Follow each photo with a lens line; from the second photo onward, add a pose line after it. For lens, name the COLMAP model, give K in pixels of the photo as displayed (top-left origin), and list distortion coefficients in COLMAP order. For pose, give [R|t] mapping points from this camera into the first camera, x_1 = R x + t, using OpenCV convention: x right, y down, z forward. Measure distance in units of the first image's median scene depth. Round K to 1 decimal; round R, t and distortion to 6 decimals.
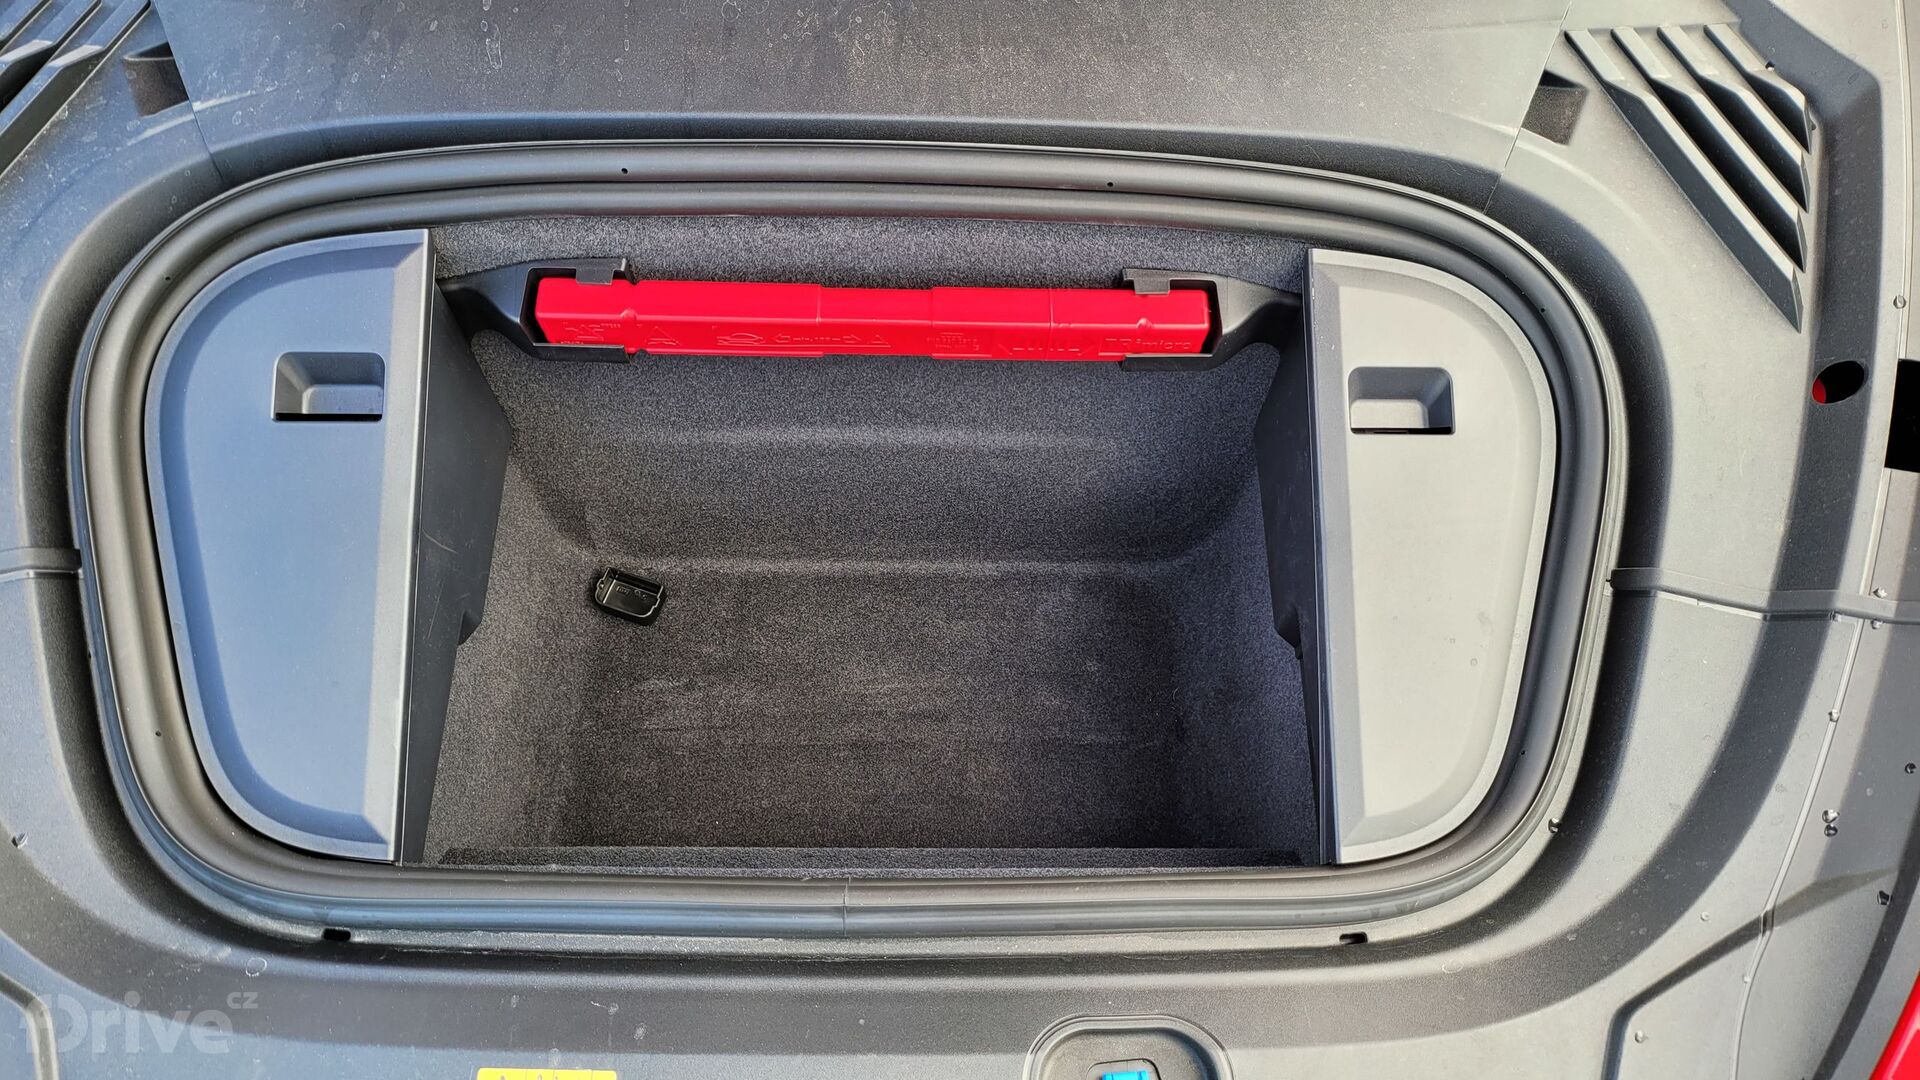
lens RADIAL K [[1360.8, 0, 975.1], [0, 1360.8, 533.6], [0, 0, 1]] dist [0.045135, -0.051149]
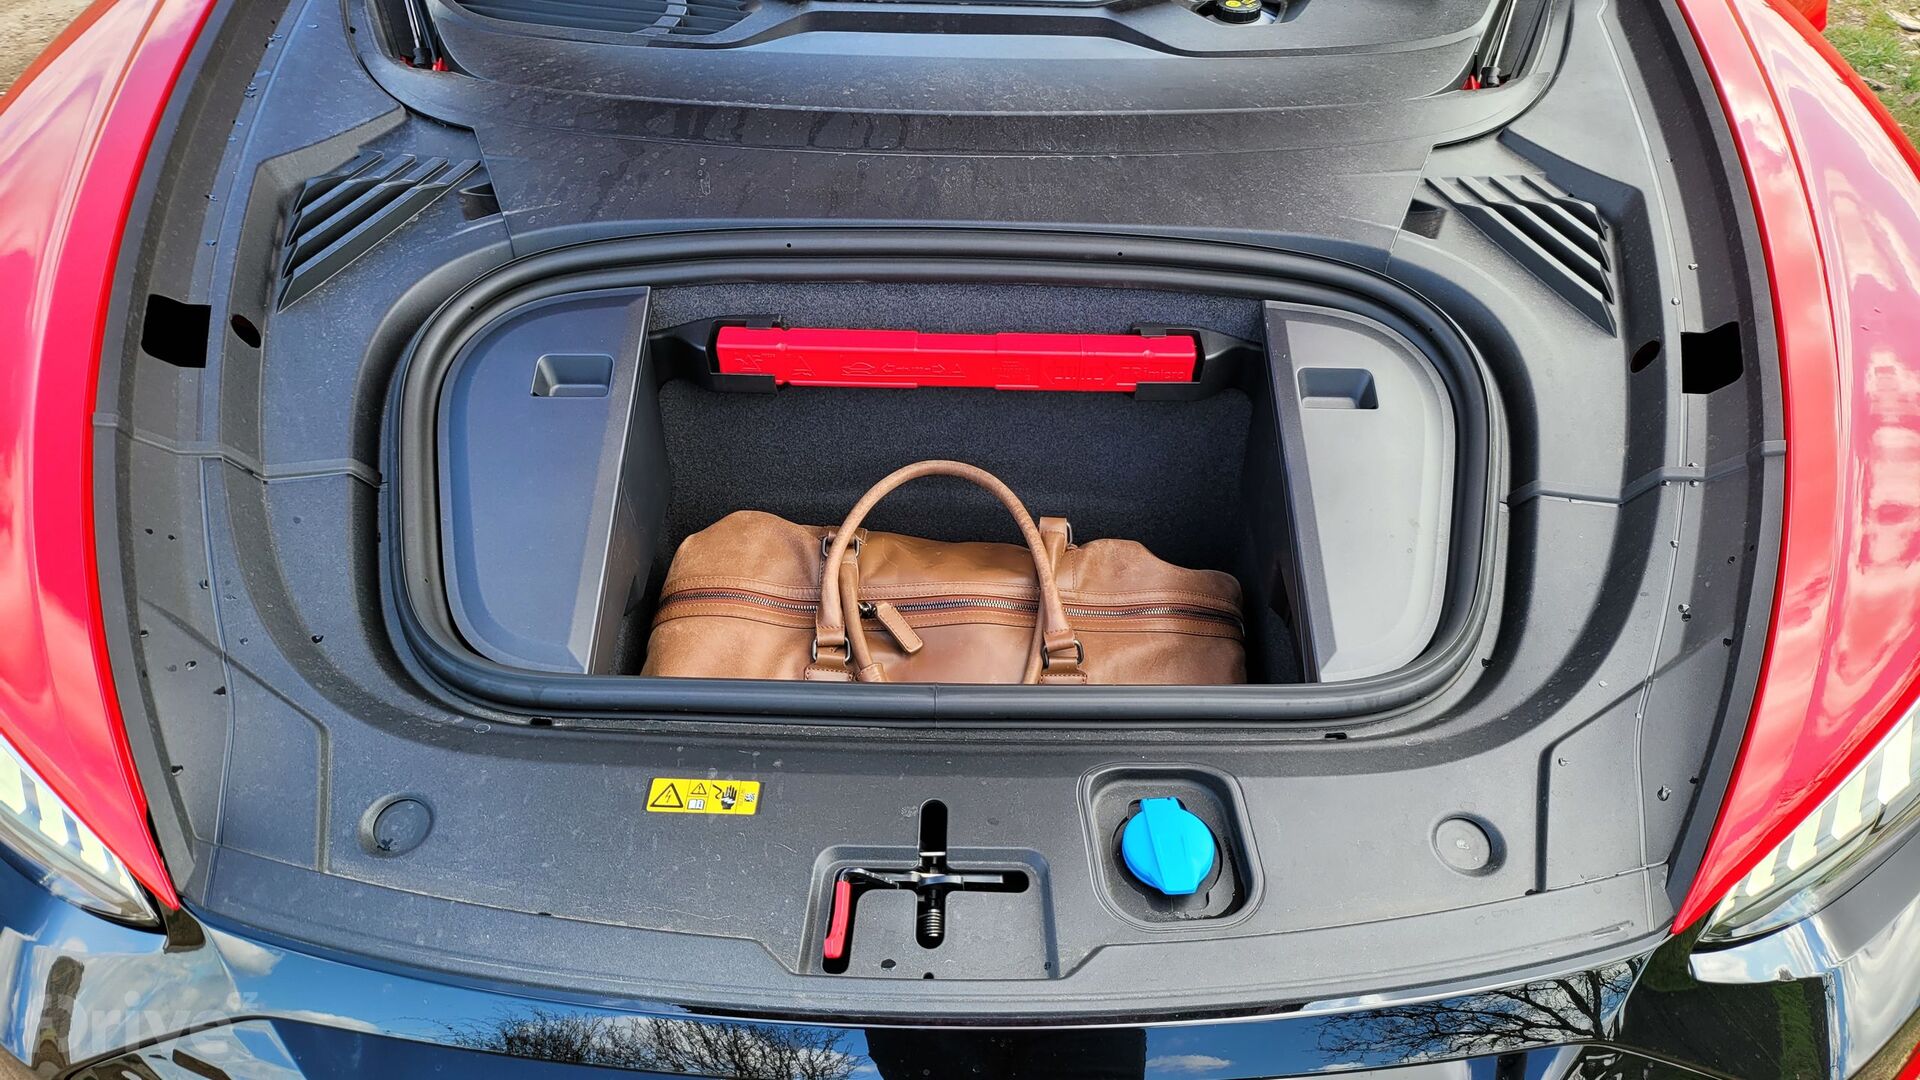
lens RADIAL K [[1360.8, 0, 972.1], [0, 1360.8, 514.6], [0, 0, 1]] dist [0.045135, -0.051149]
pose [[0.999820, -0.003898, -0.018589, -0.032595], [-0.003663, 0.920781, -0.390063, 0.559745], [0.018637, 0.390060, 0.920601, -0.229116]]
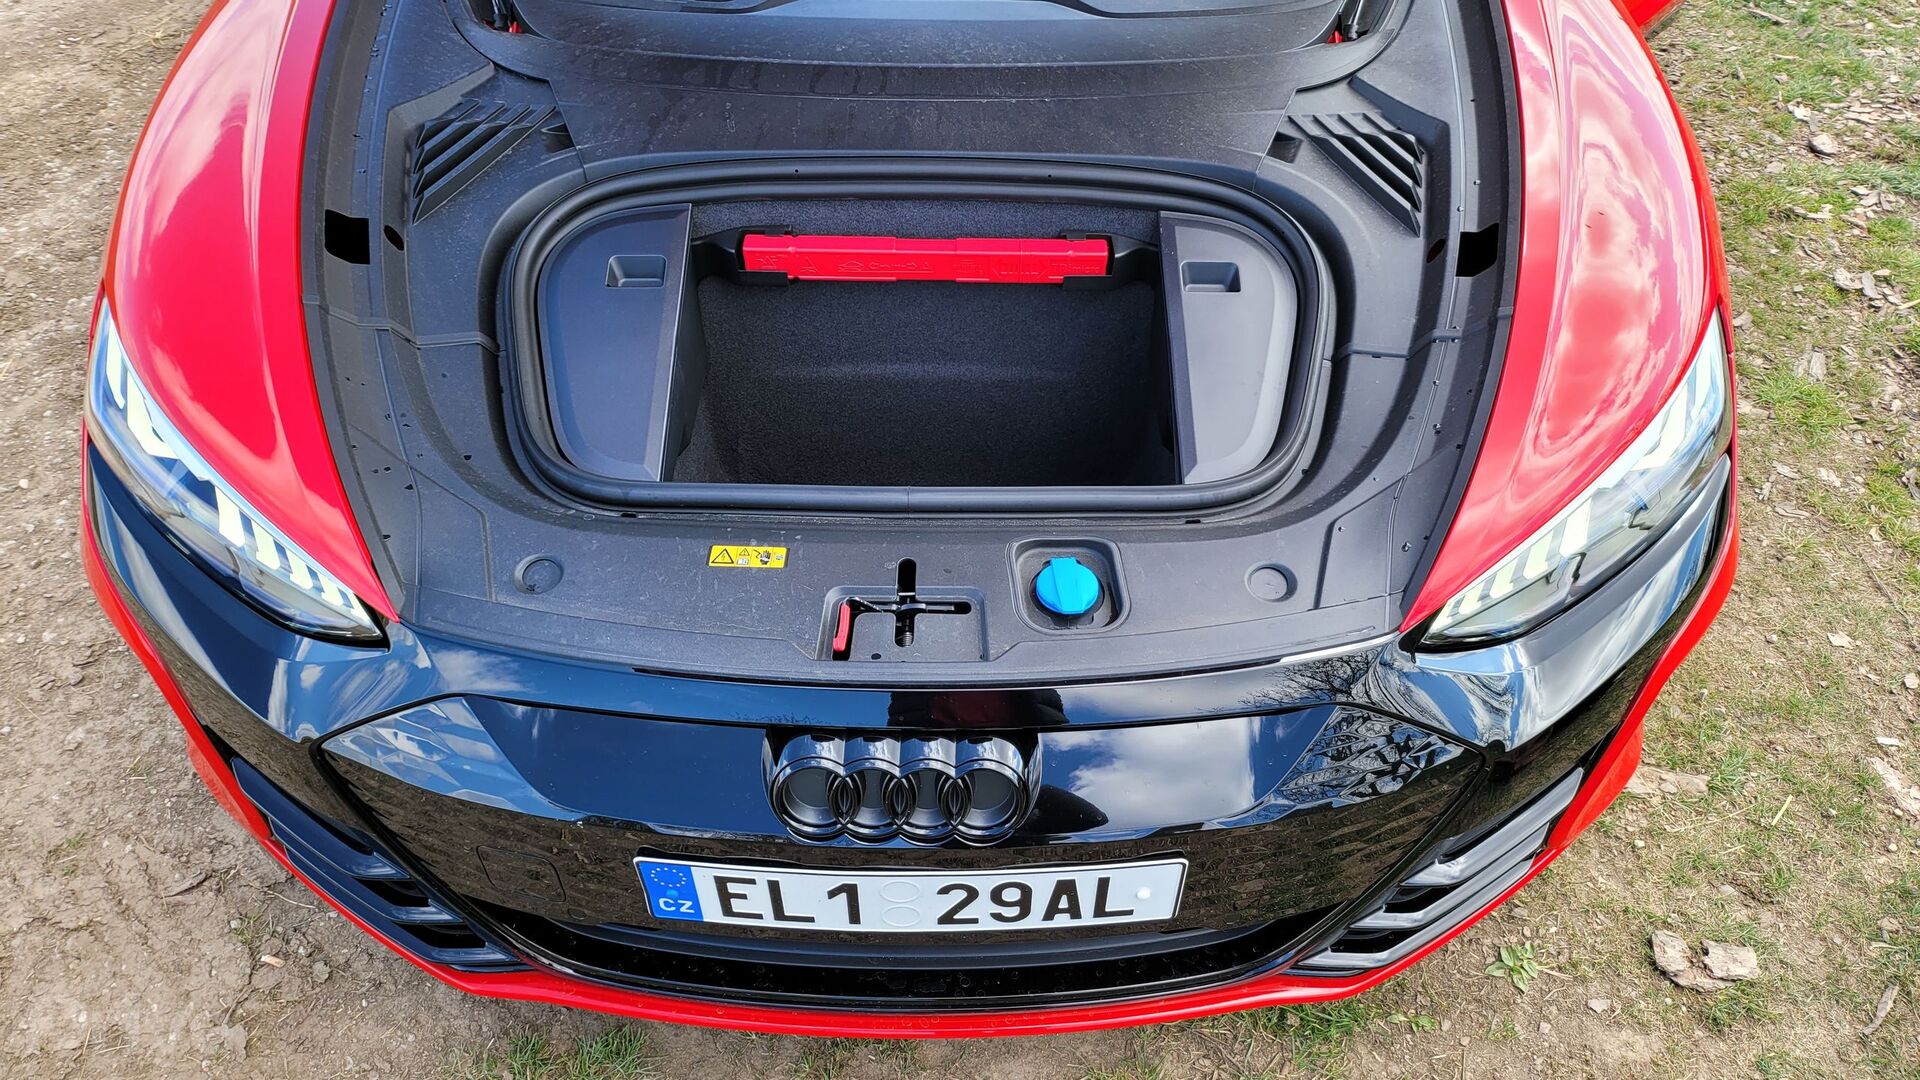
lens RADIAL K [[1360.8, 0, 975.2], [0, 1360.8, 533.0], [0, 0, 1]] dist [0.045135, -0.051149]
pose [[0.999837, -0.010411, -0.014719, 0.017338], [0.004897, 0.942553, -0.334020, 0.839106], [0.017351, 0.333893, 0.942451, -0.623772]]
